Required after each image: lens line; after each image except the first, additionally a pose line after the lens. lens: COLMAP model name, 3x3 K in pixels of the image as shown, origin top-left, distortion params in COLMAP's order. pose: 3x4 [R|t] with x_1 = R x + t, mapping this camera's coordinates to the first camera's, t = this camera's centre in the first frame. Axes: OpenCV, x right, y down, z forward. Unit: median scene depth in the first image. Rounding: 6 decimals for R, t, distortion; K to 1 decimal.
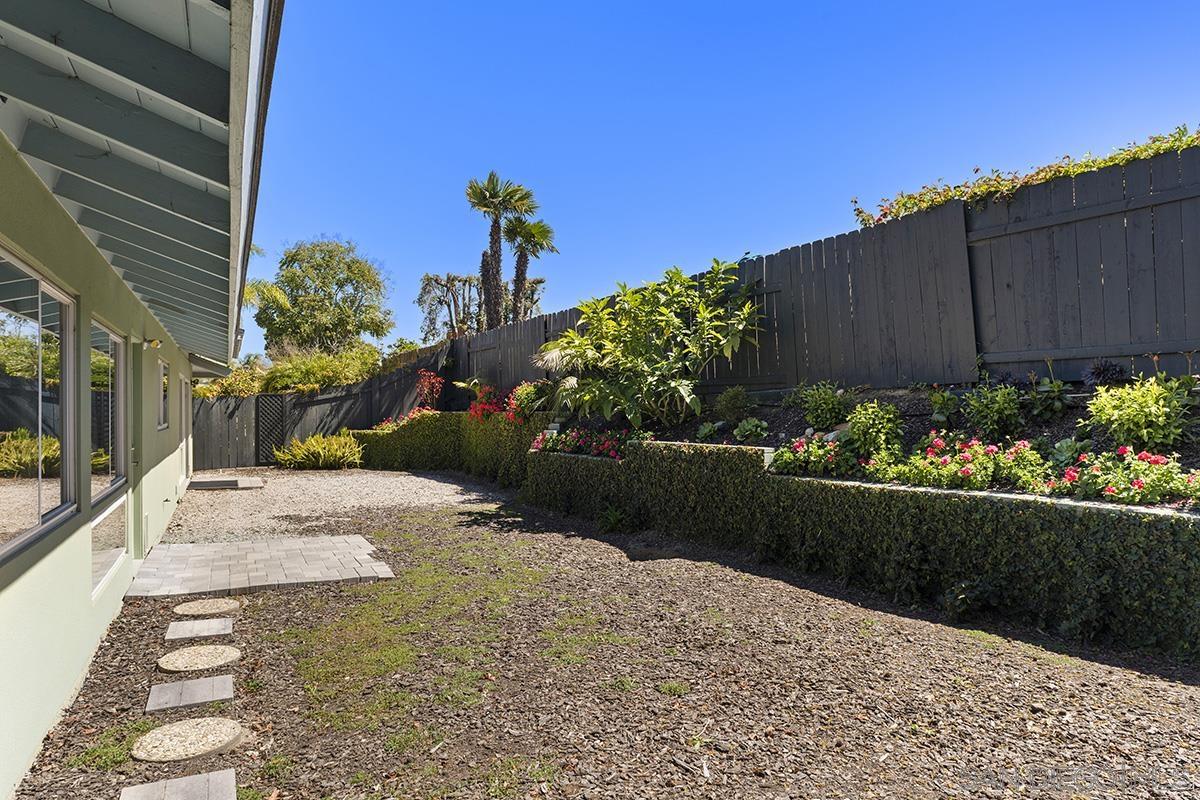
lens RADIAL K [[683.0, 0, 602.2], [0, 683.0, 391.2], [0, 0, 1]] dist [-0.054961, 0.041818]
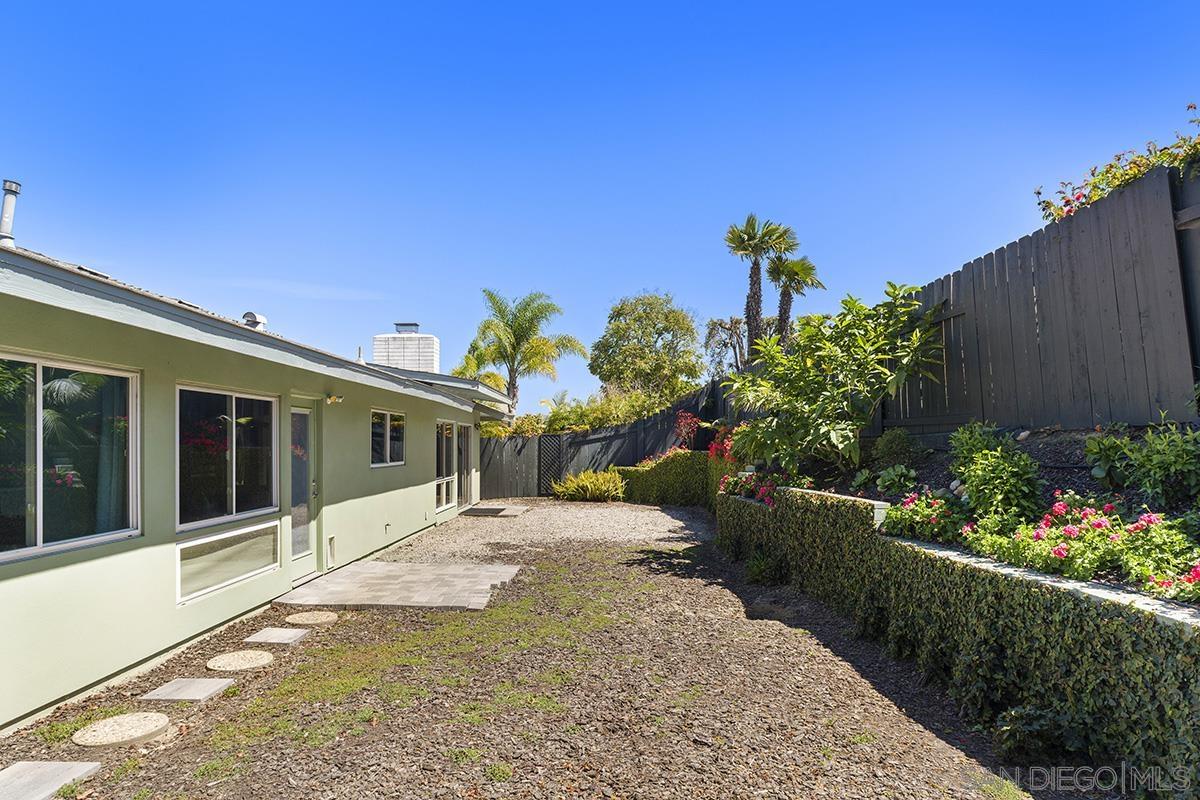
lens RADIAL K [[654.2, 0, 603.4], [0, 654.2, 432.1], [0, 0, 1]] dist [-0.047860, 0.037685]
pose [[0.904288, -0.005254, -0.426891, 0.204710], [0.007120, 0.999971, 0.002775, -0.006927], [0.426864, -0.005549, 0.904299, 0.091892]]
